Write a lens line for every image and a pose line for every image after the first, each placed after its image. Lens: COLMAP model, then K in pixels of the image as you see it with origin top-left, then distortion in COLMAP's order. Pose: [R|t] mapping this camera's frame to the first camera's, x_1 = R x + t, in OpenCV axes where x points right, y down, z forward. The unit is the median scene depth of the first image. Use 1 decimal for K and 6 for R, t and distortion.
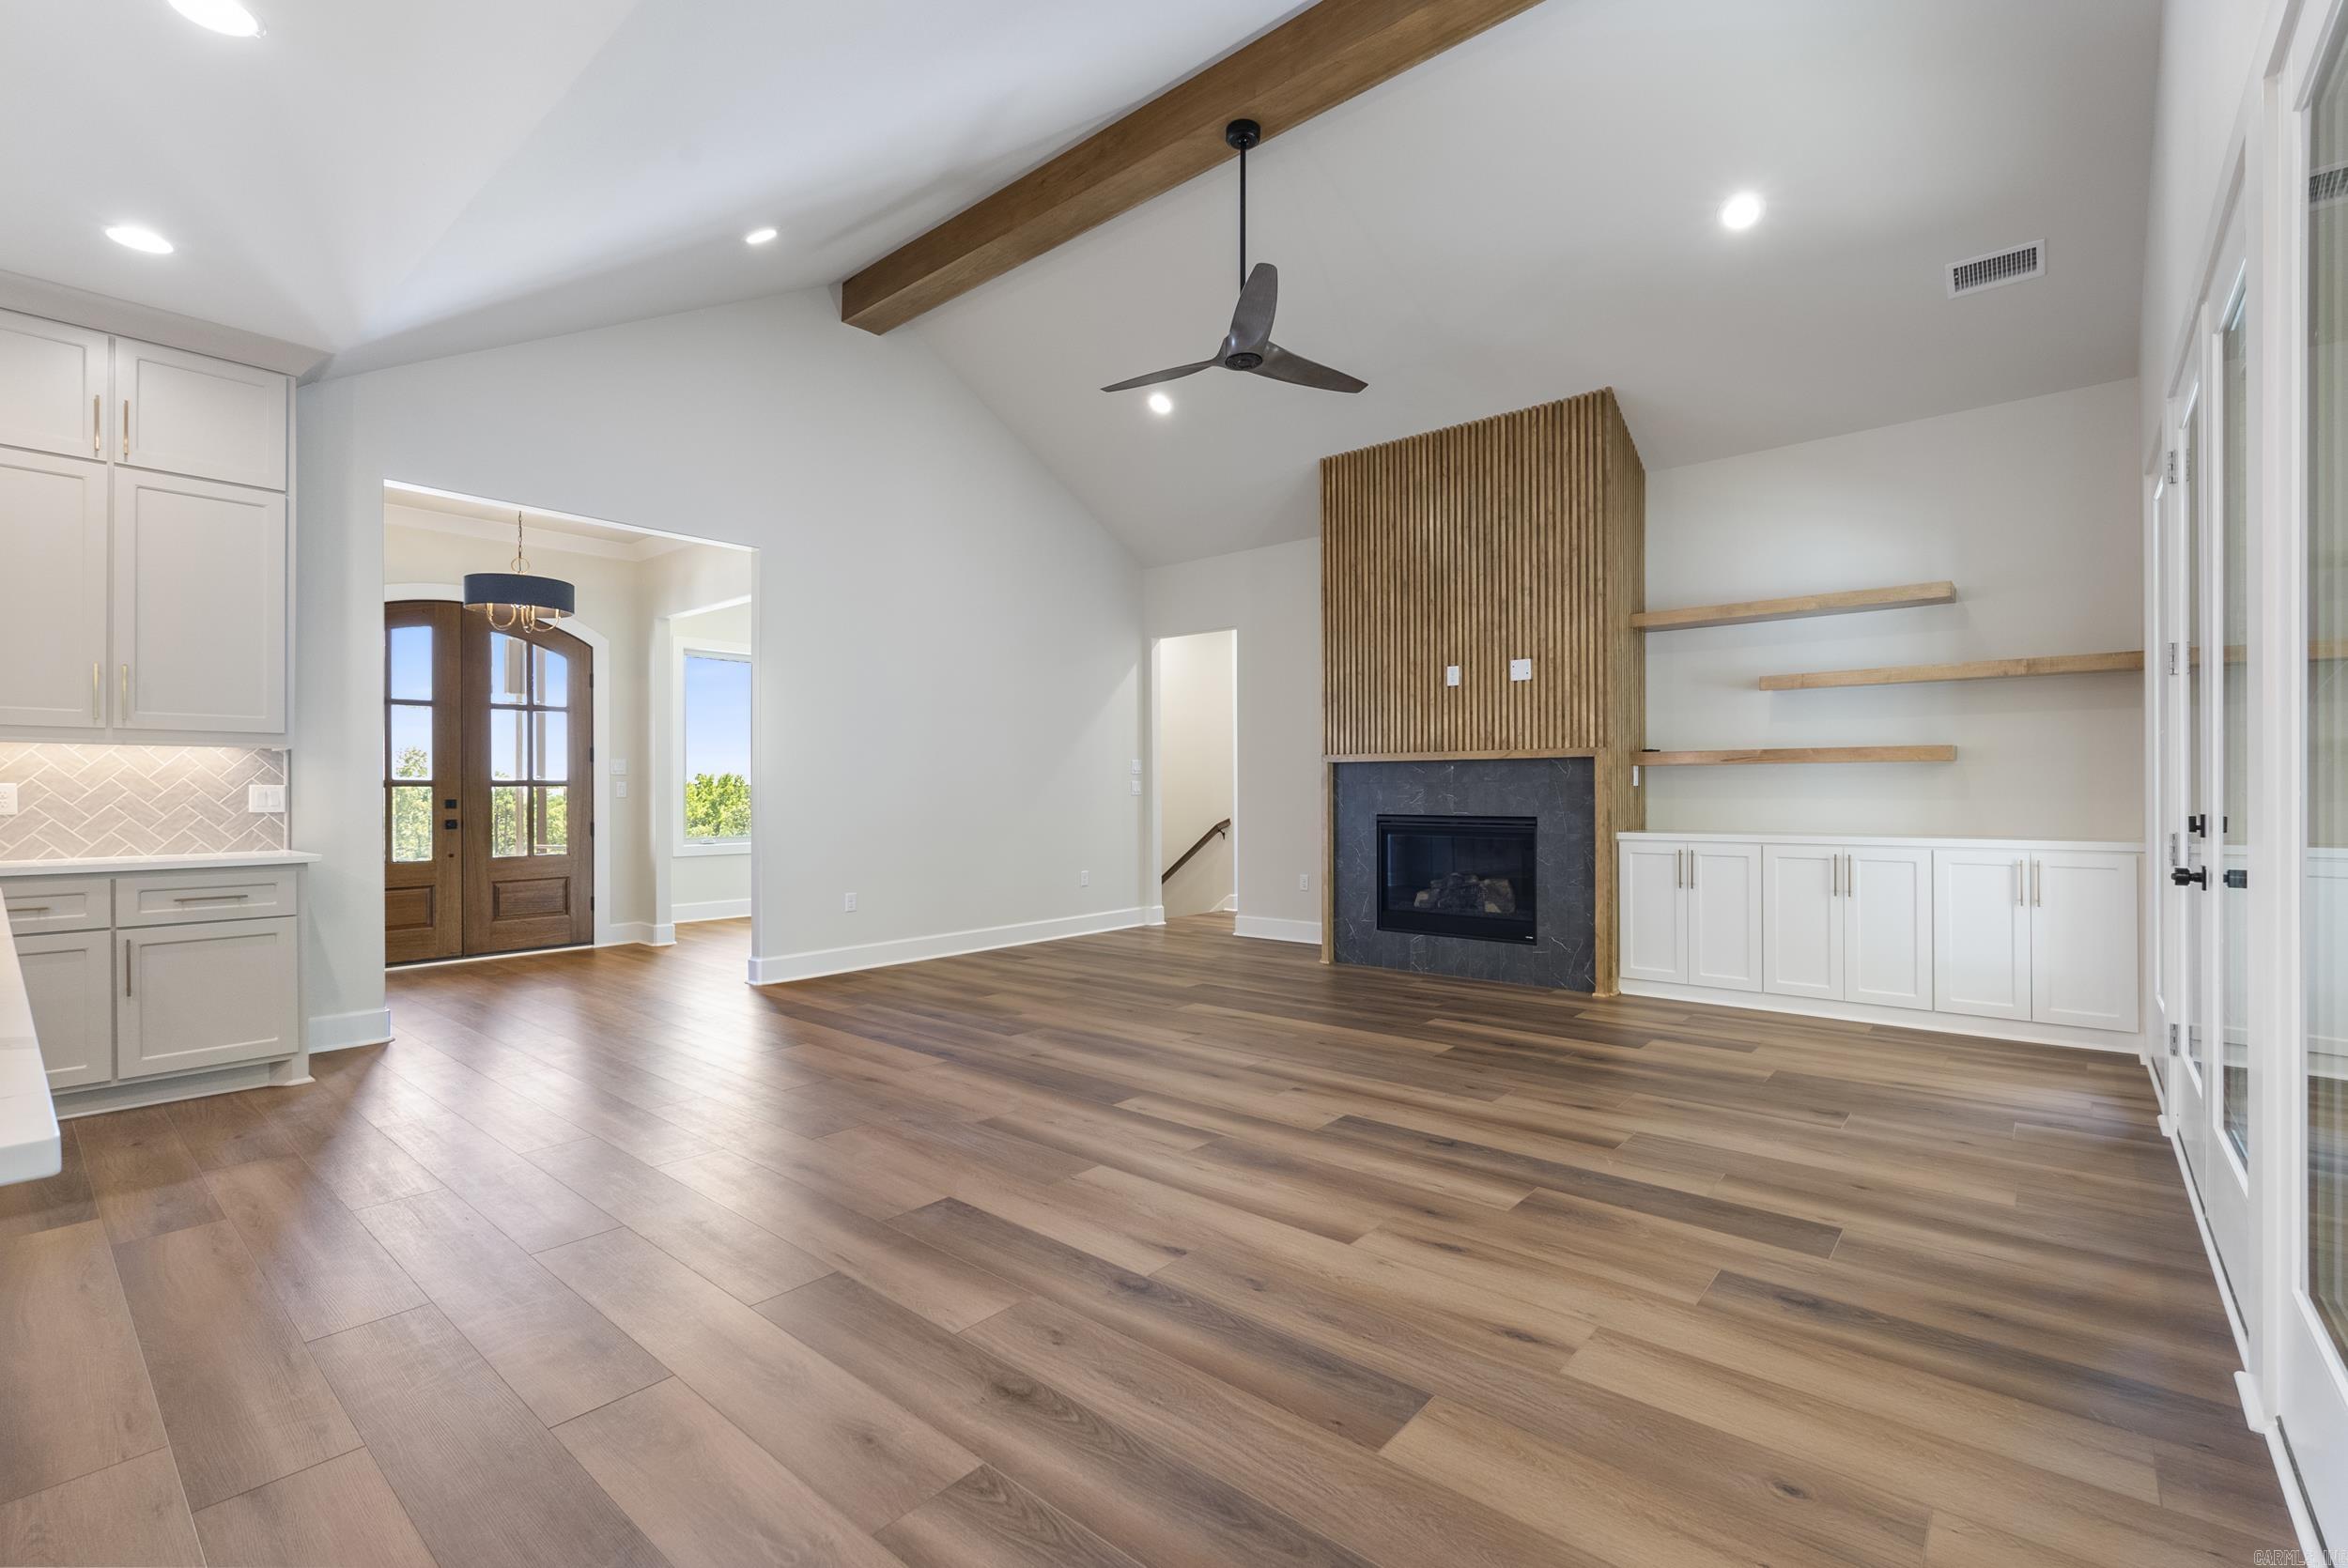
lens RADIAL K [[1034.8, 0, 1179.6], [0, 1034.8, 792.1], [0, 0, 1]] dist [-0.008085, 0.001029]
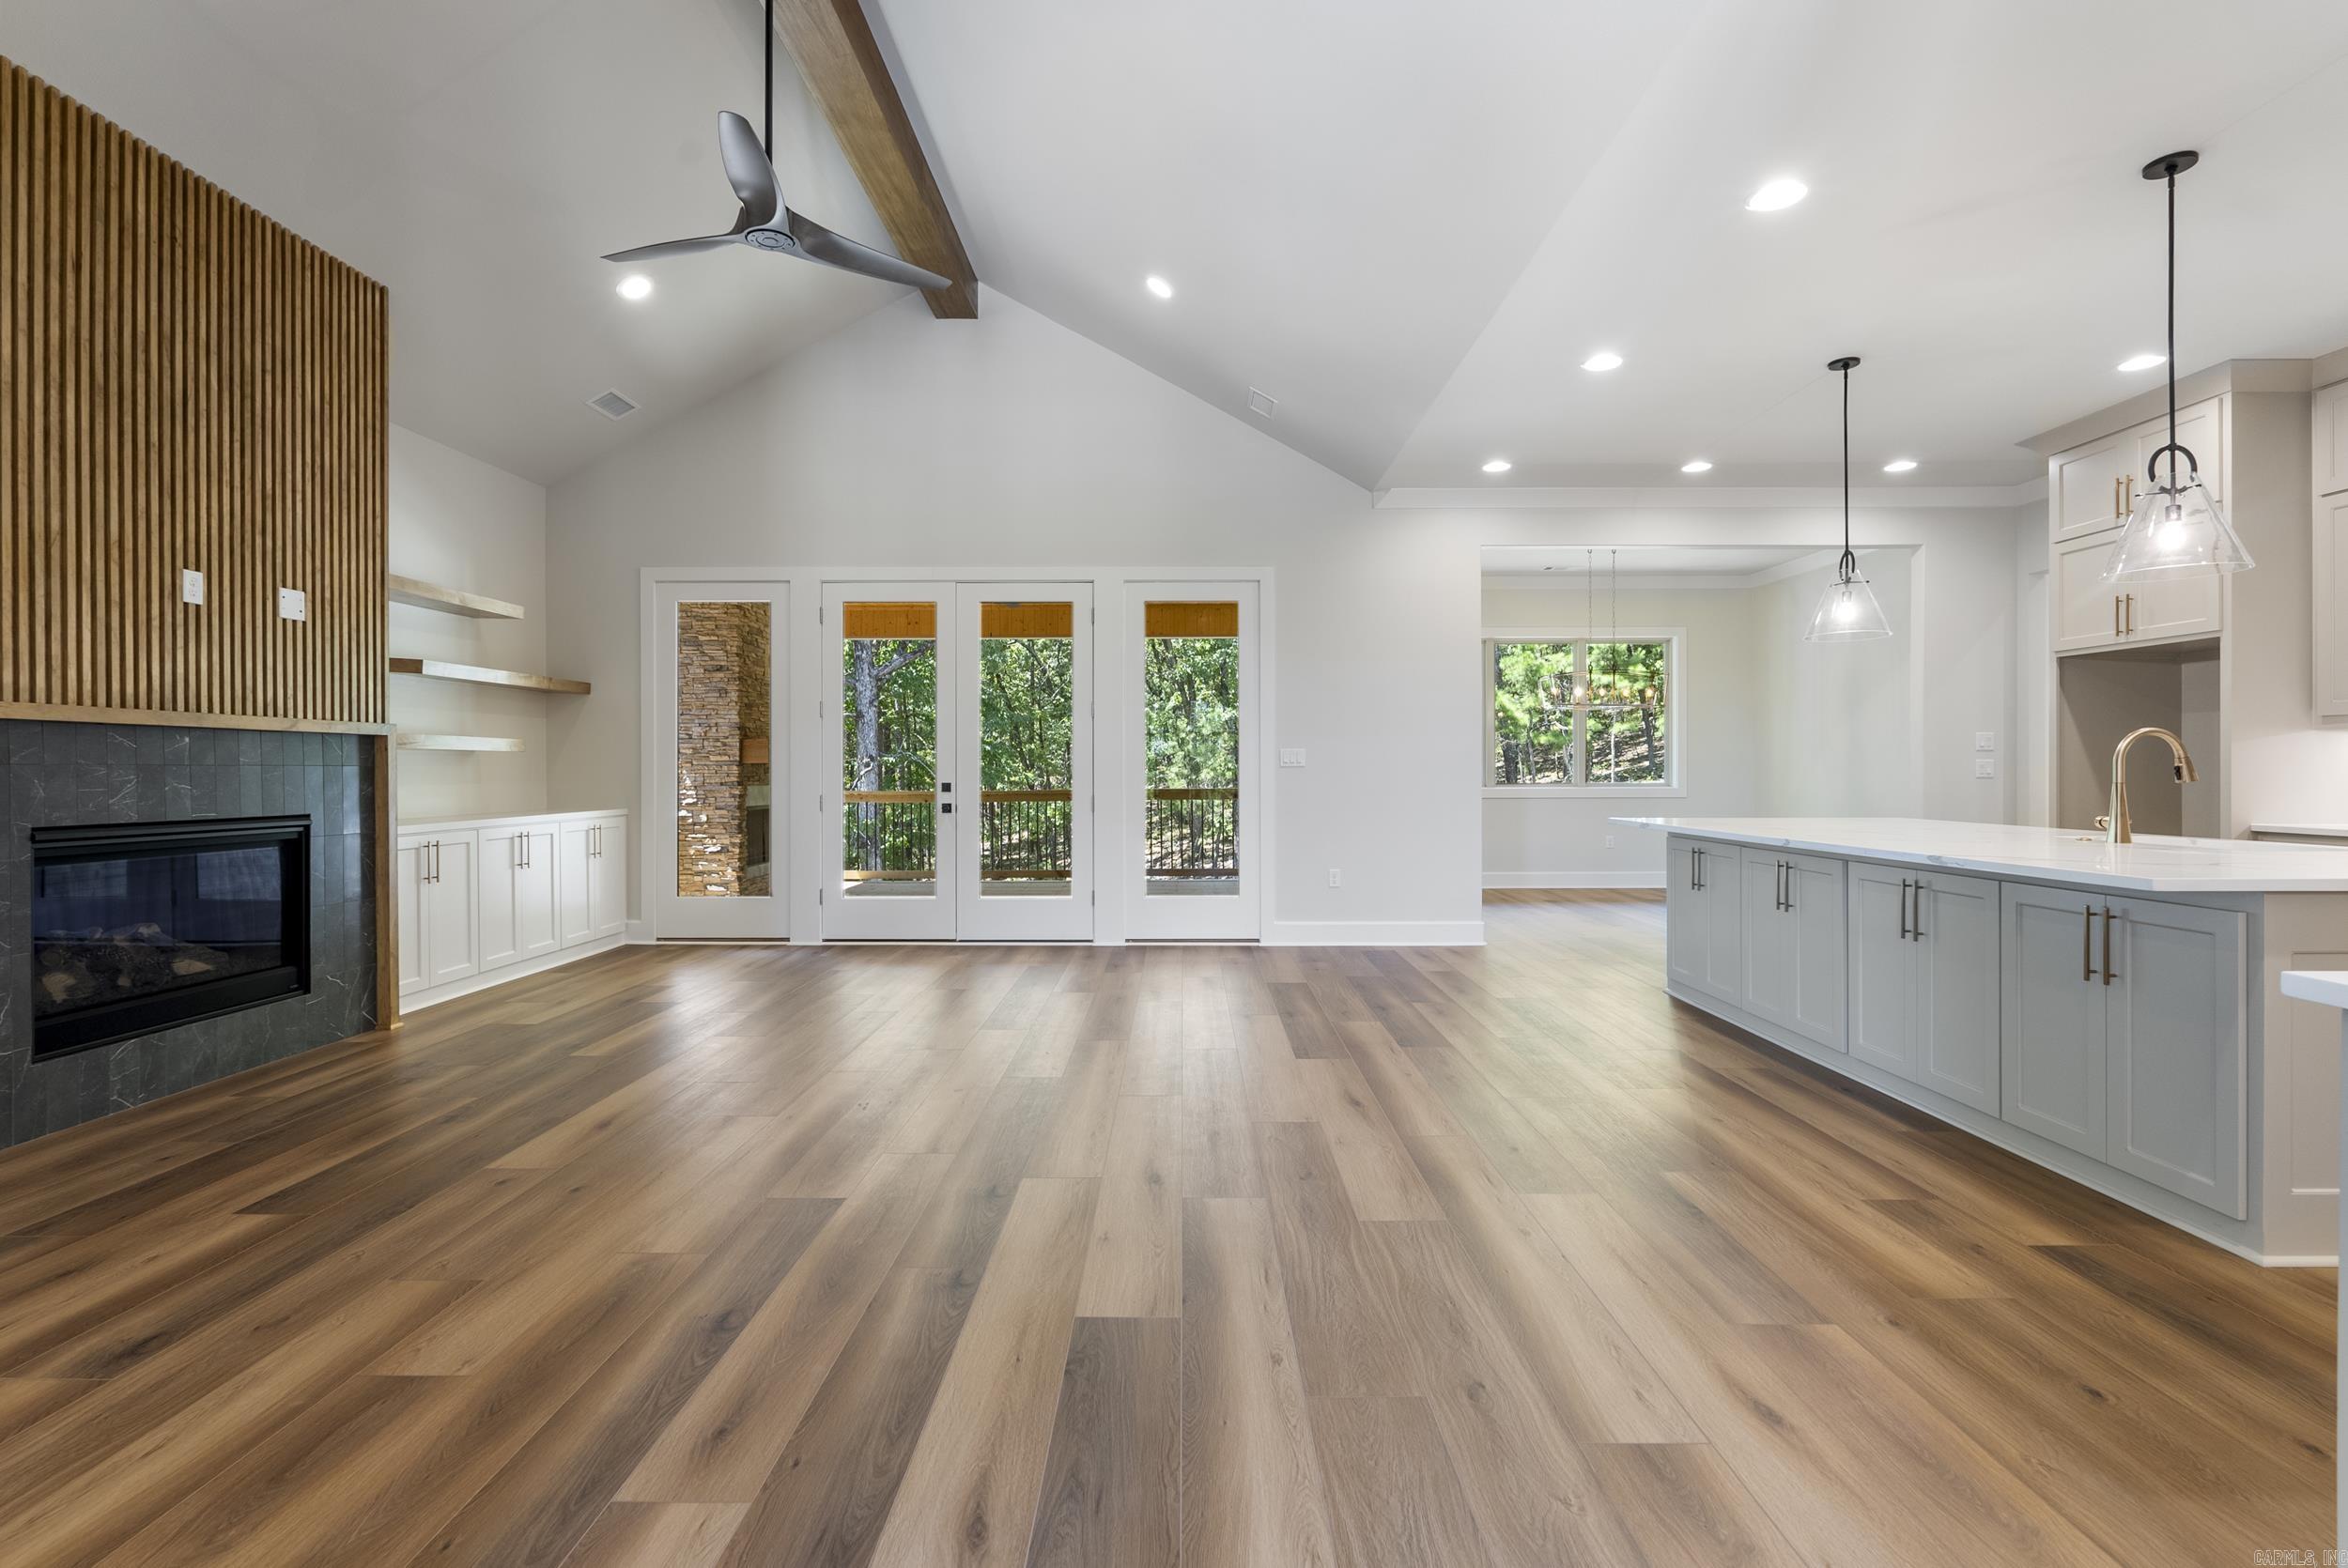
lens RADIAL K [[1034.8, 0, 1176.8], [0, 1034.8, 774.6], [0, 0, 1]] dist [-0.008085, 0.001029]
pose [[-0.643107, 0.002404, 0.765772, -0.640678], [0.007774, 0.999964, 0.003389, -0.001239], [-0.765737, 0.008133, -0.643103, 1.083148]]
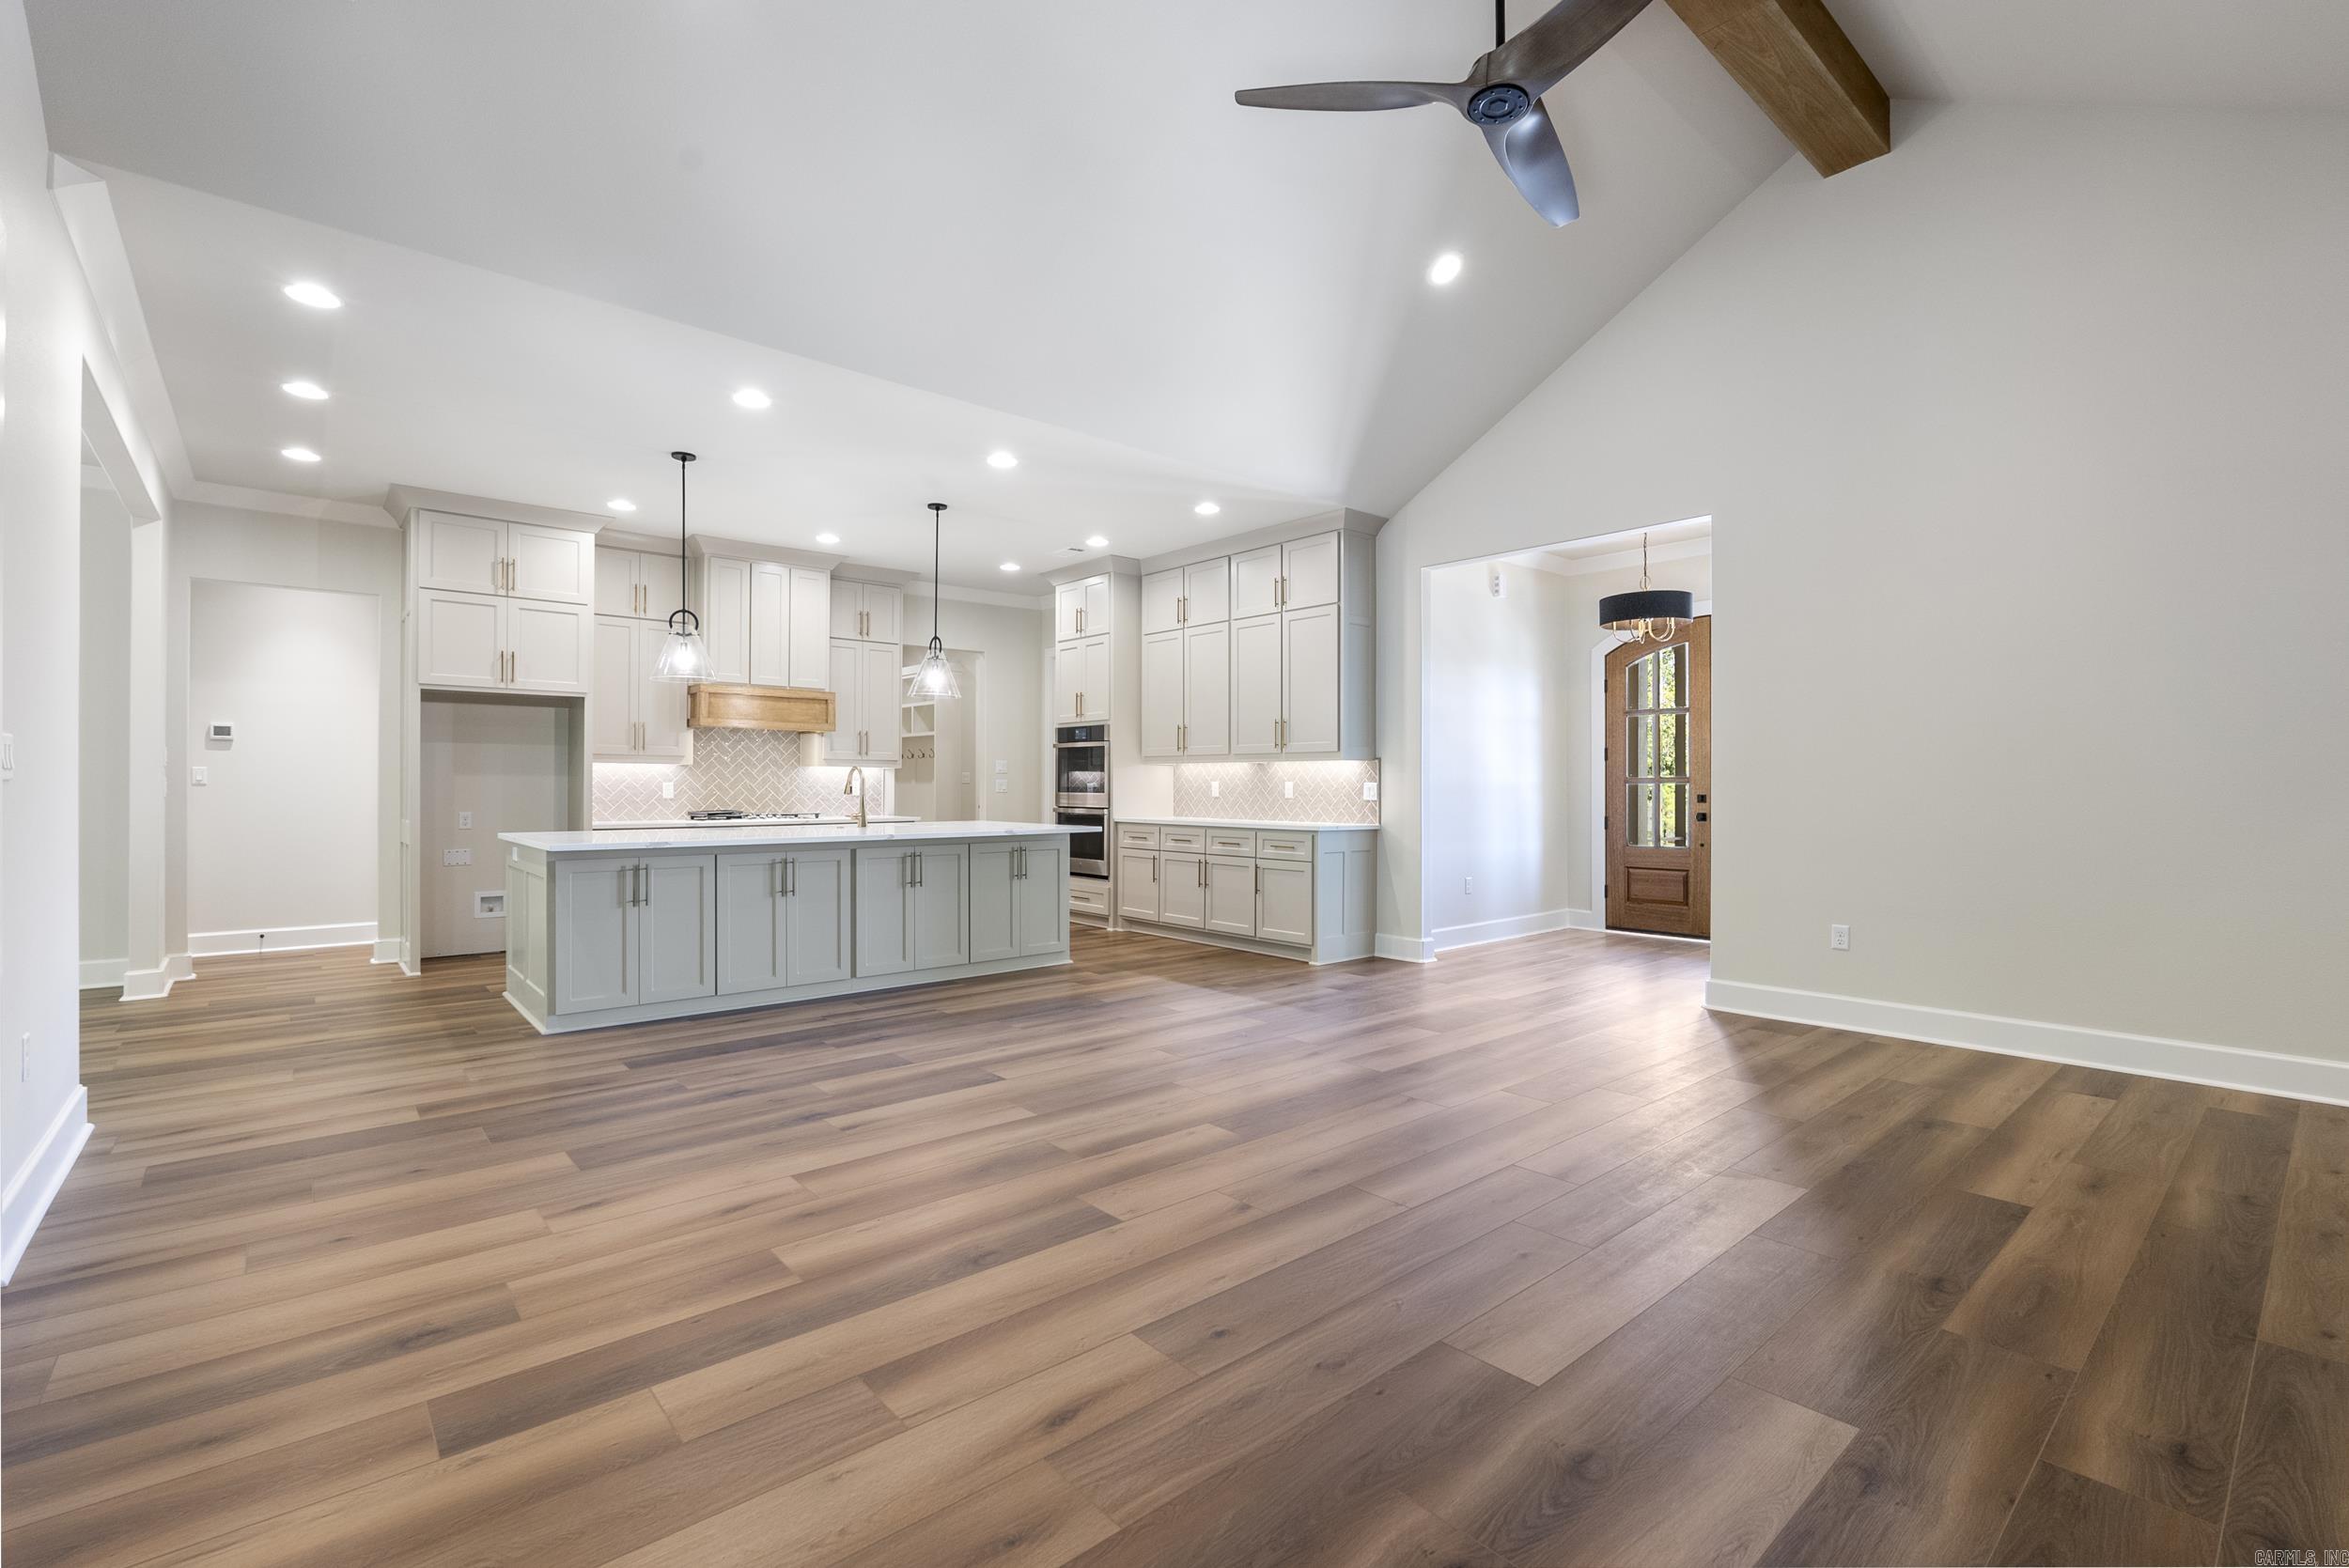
lens RADIAL K [[1035.3, 0, 1178.7], [0, 1035.3, 776.9], [0, 0, 1]] dist [-0.008085, 0.001029]
pose [[-0.150437, -0.004763, -0.988608, 0.602107], [-0.003178, 0.999986, -0.004334, -0.006503], [0.988615, 0.002490, -0.150450, 0.768679]]
